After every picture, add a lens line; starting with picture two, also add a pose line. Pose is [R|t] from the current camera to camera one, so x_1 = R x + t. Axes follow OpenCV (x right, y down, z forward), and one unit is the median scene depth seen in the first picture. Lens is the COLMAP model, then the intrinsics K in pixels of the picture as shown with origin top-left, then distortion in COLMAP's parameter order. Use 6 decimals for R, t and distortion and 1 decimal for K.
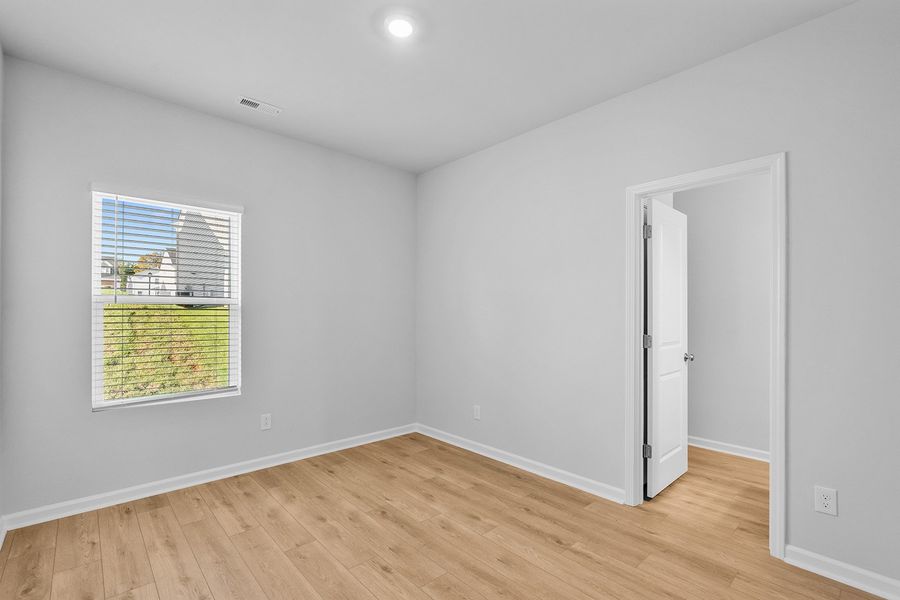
lens RADIAL K [[400.7, 0, 445.3], [0, 400.7, 303.8], [0, 0, 1]] dist [-0.003895, -0.000022]
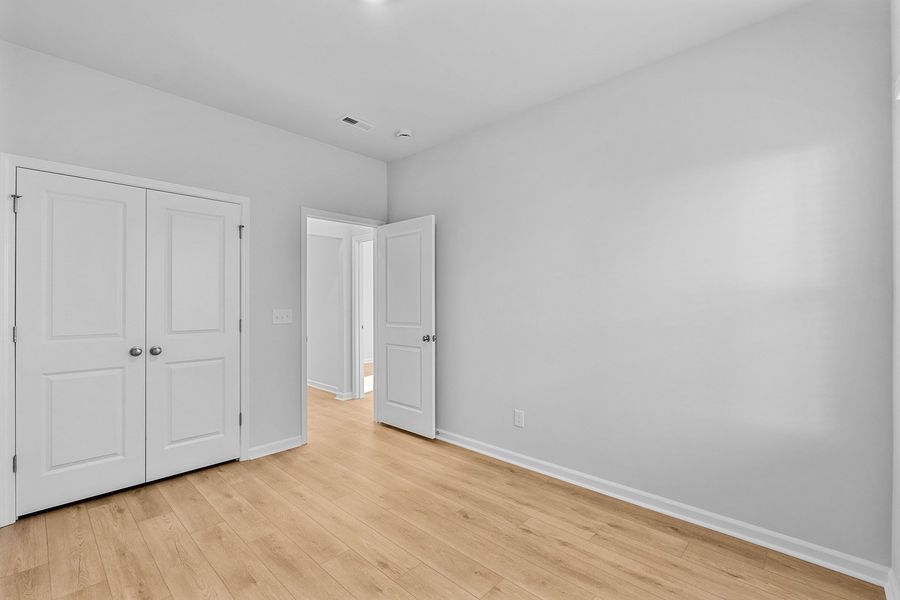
lens RADIAL K [[400.7, 0, 445.3], [0, 400.7, 303.8], [0, 0, 1]] dist [-0.003895, -0.000022]
pose [[-0.997423, -0.005341, -0.071552, -0.187333], [-0.004135, 0.999847, -0.016988, 0.036909], [0.071631, -0.016648, -0.997292, 1.656550]]
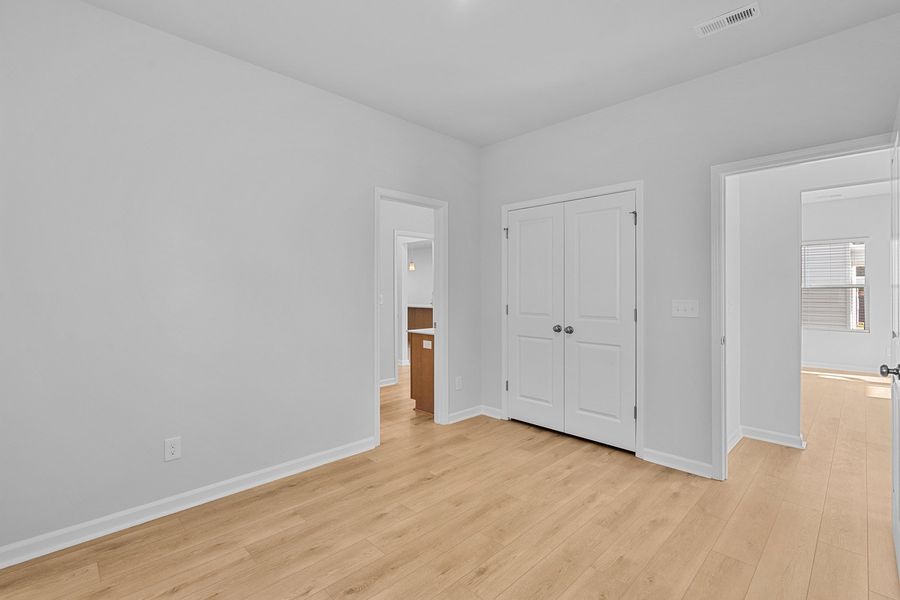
lens RADIAL K [[408.9, 0, 445.8], [0, 408.9, 290.9], [0, 0, 1]] dist [0.000334, 0.000258]
pose [[-0.028748, -0.004385, 0.999577, -0.890462], [-0.021985, 0.999751, 0.003753, 0.020171], [-0.999345, -0.021868, -0.028837, 0.933066]]
